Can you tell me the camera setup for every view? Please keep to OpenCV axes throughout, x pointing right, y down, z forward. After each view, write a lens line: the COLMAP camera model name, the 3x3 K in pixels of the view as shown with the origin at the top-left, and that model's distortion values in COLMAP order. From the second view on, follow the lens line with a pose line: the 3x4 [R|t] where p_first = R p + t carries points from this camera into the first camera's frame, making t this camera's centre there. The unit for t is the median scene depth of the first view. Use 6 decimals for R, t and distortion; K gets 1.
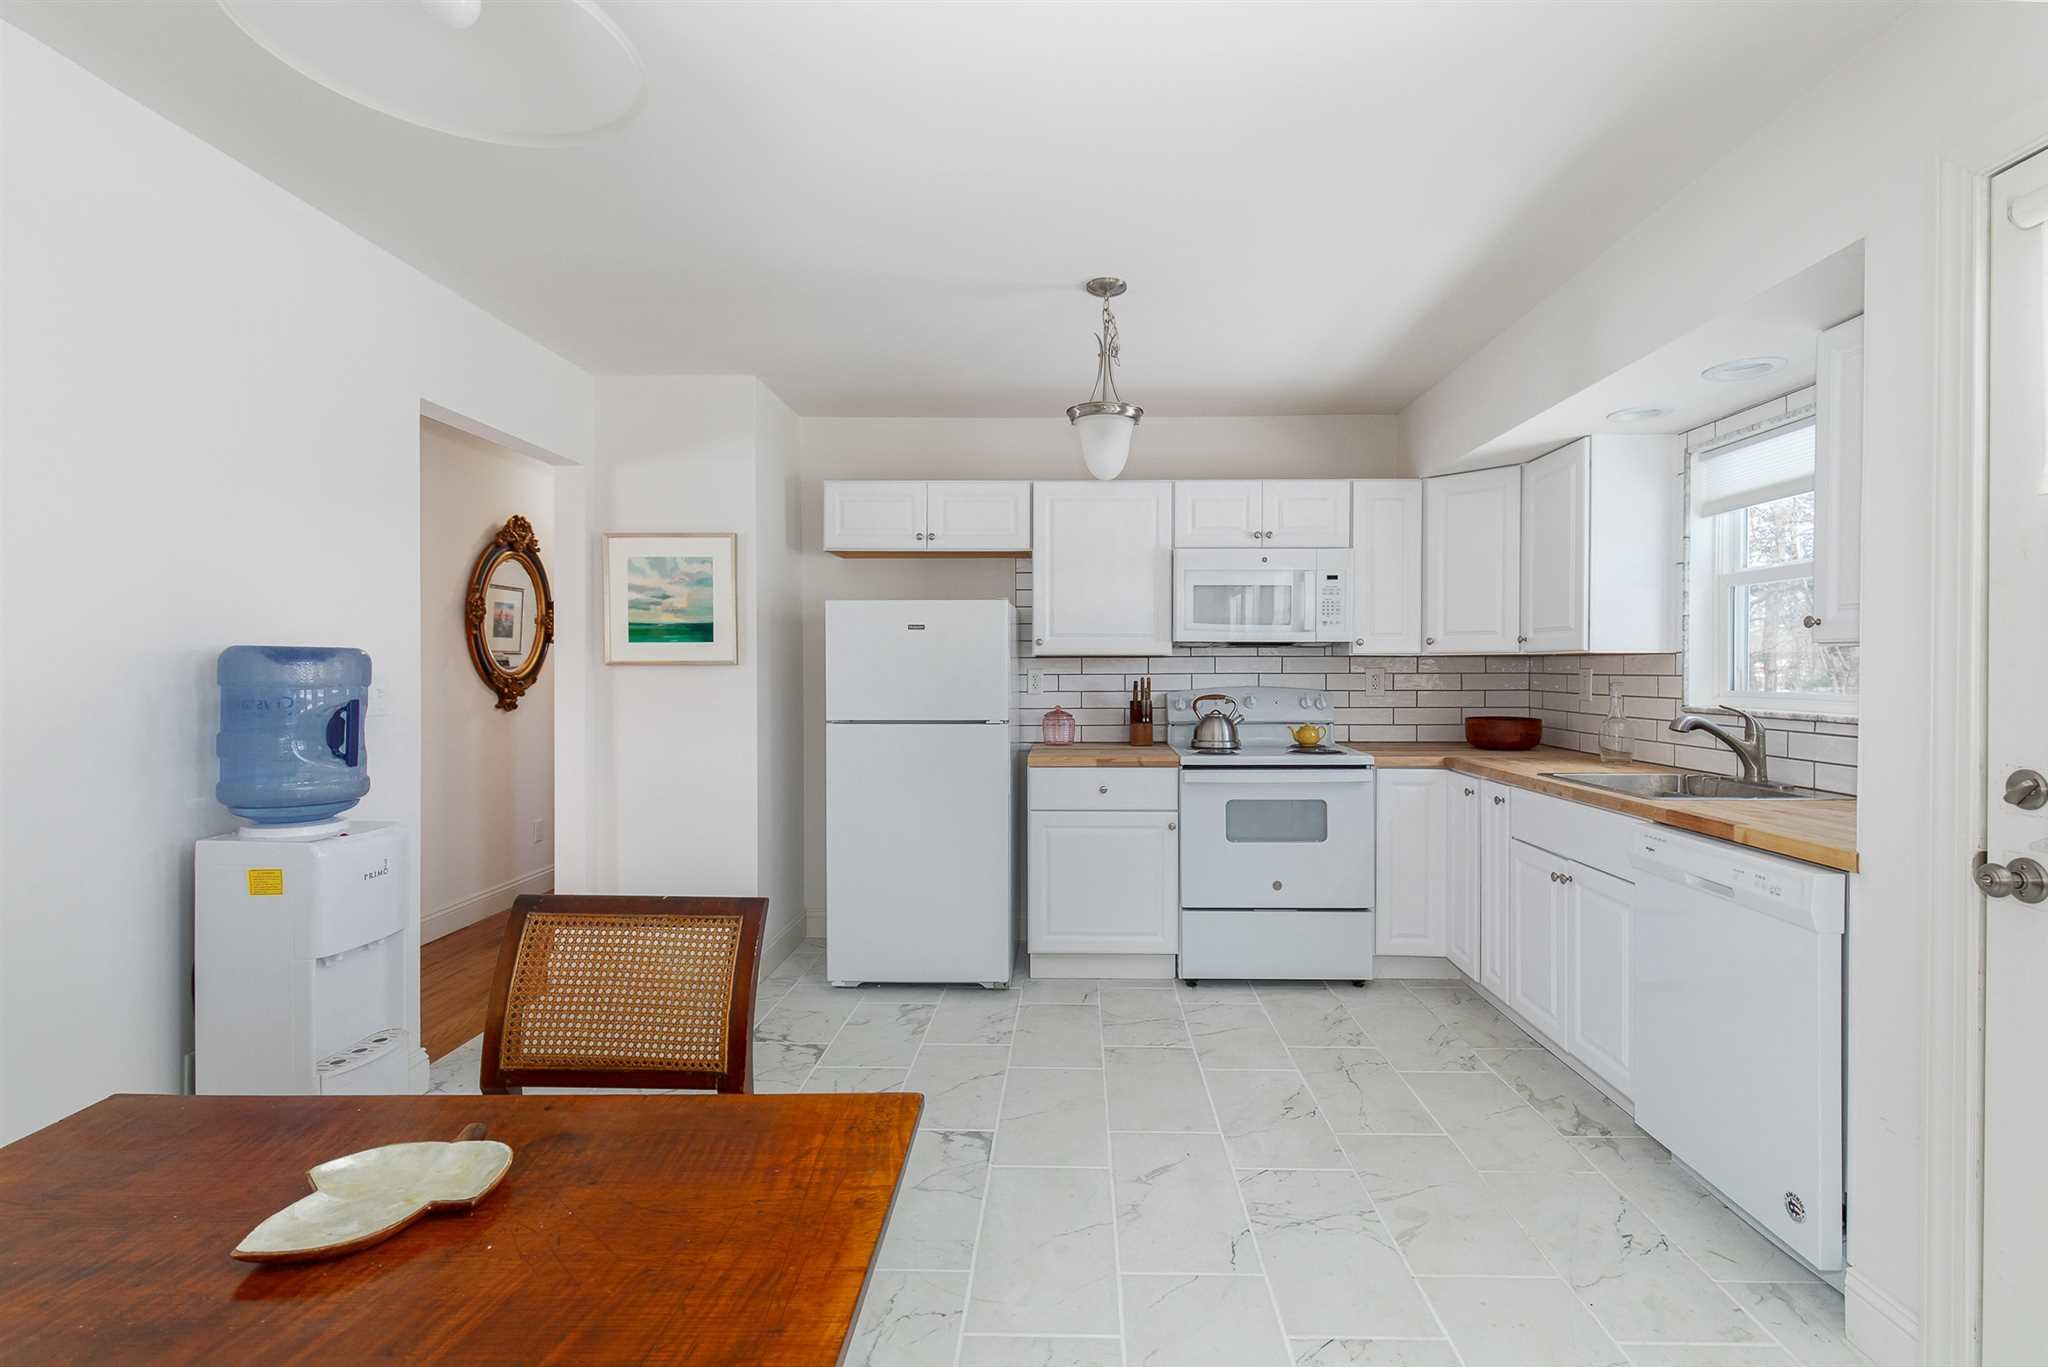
lens RADIAL K [[931.0, 0, 1017.3], [0, 931.0, 672.7], [0, 0, 1]] dist [0.002774, -0.000206]
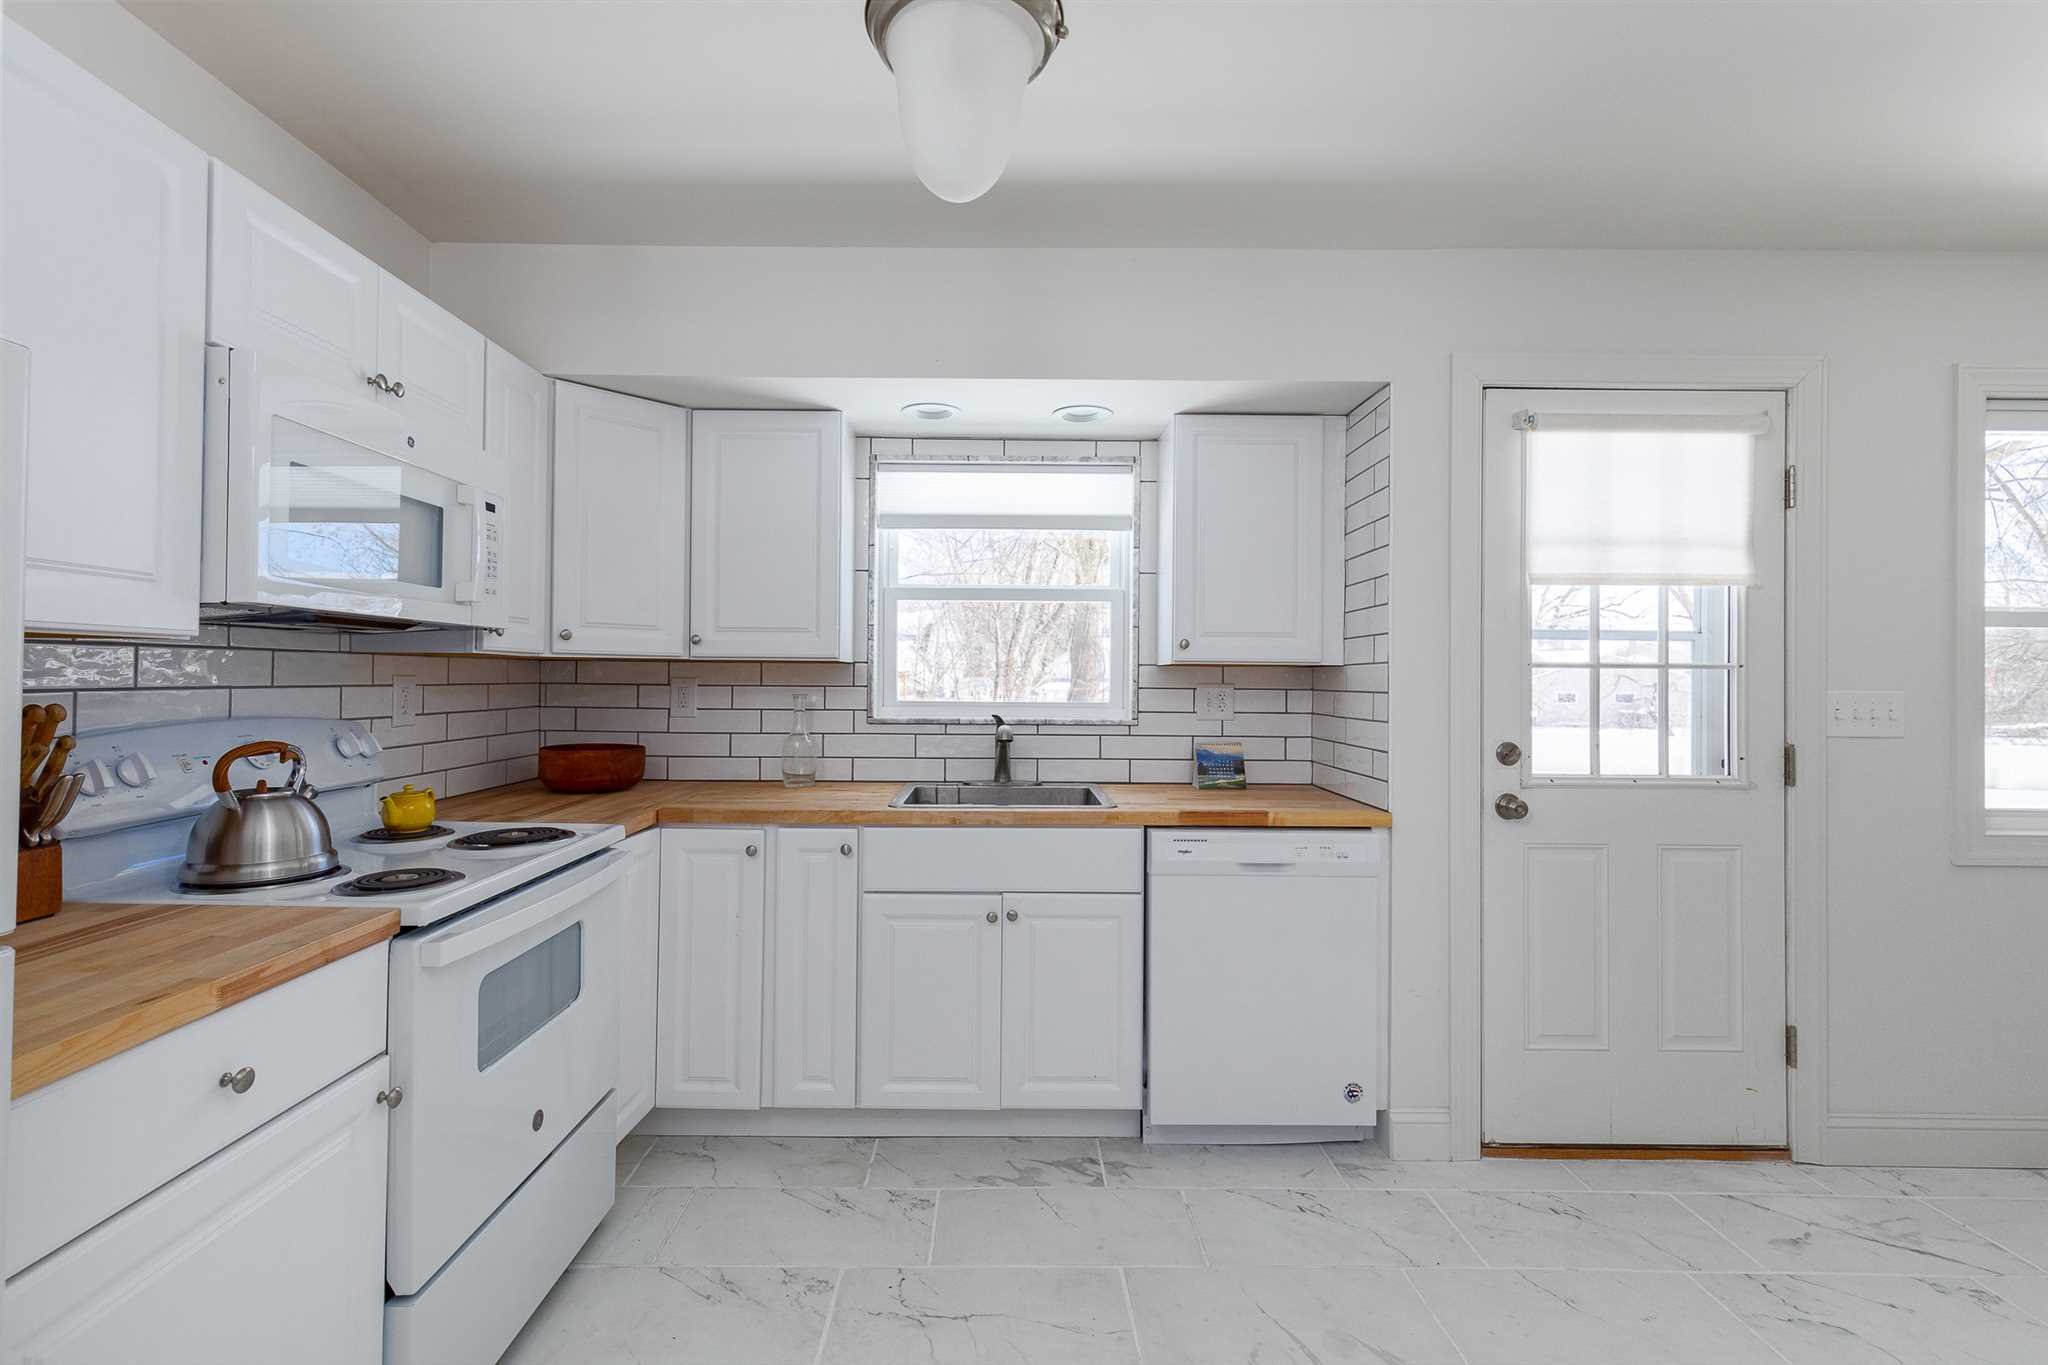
lens RADIAL K [[931.0, 0, 1017.3], [0, 931.0, 671.7], [0, 0, 1]] dist [0.002774, -0.000206]
pose [[-0.056355, 0.007267, 0.998384, -0.264634], [-0.002022, 0.999971, -0.007393, -0.005385], [-0.998409, -0.002436, -0.056339, 0.901703]]
